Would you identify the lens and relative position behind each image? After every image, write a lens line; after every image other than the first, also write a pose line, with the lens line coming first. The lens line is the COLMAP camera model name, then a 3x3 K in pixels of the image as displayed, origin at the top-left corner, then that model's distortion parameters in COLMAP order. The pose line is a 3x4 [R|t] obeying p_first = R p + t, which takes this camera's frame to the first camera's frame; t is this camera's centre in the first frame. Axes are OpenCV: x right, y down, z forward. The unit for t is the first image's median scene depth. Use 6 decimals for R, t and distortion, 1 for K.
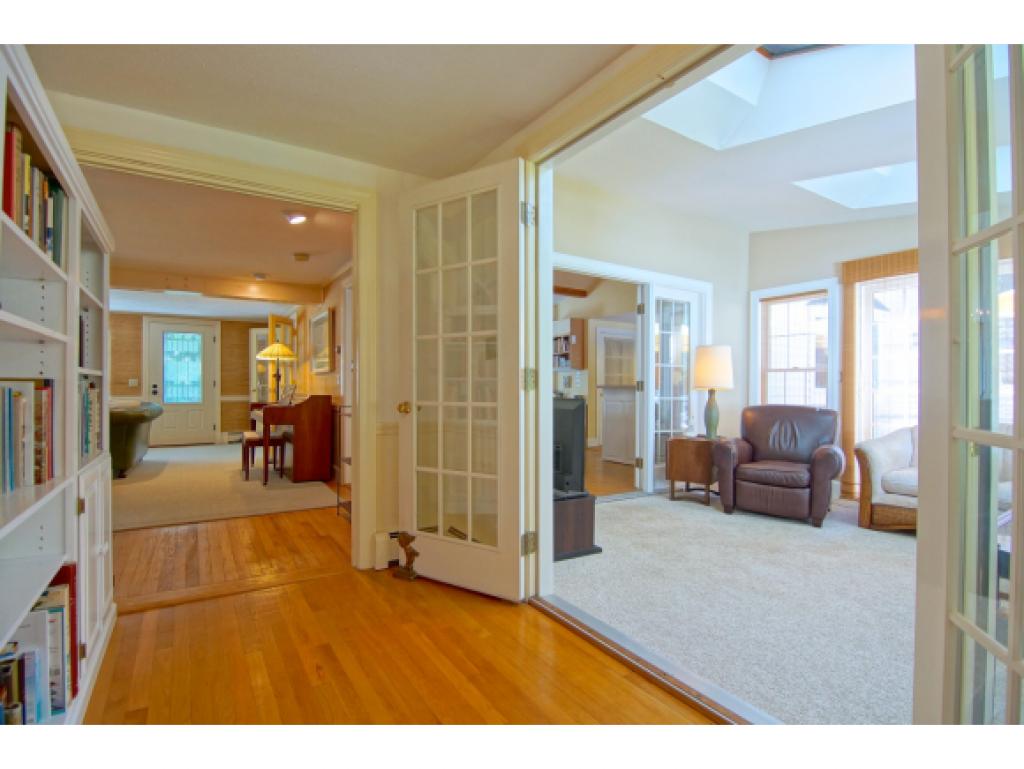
lens RADIAL K [[526.3, 0, 516.7], [0, 526.3, 383.5], [0, 0, 1]] dist [-0.014319, -0.004011]
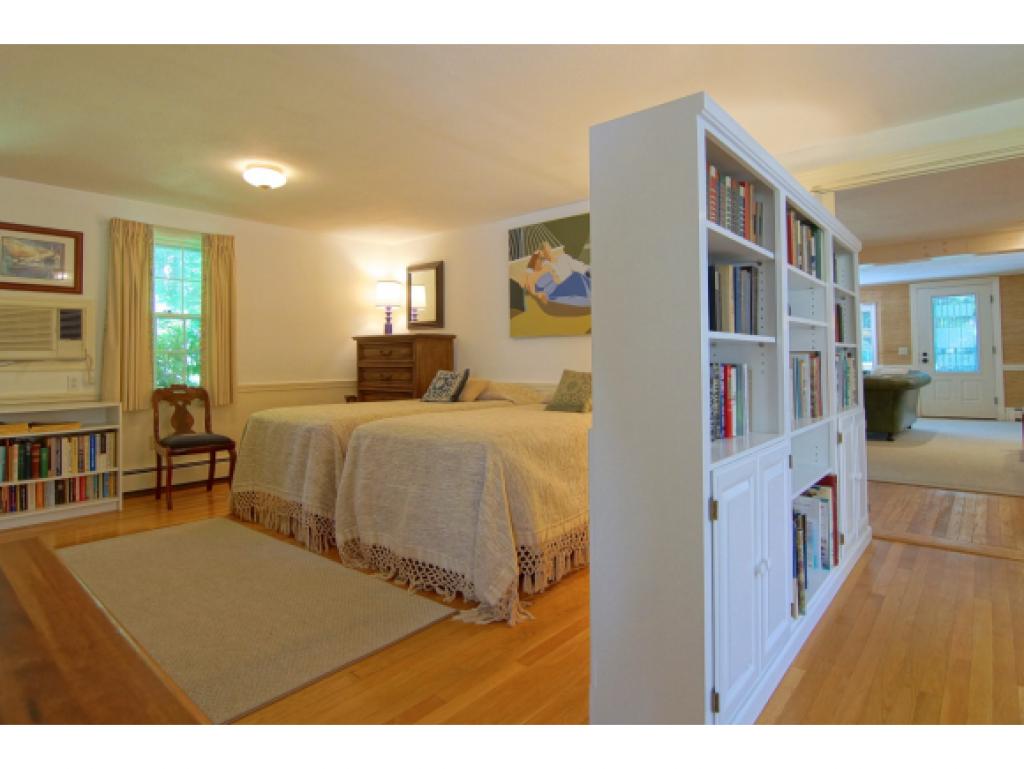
lens RADIAL K [[542.5, 0, 476.6], [0, 542.5, 353.0], [0, 0, 1]] dist [-0.046300, -0.000921]
pose [[0.244874, -0.023082, -0.969280, 0.267186], [0.023884, 0.999557, -0.017769, -0.000443], [0.969261, -0.018799, 0.245317, -0.259806]]
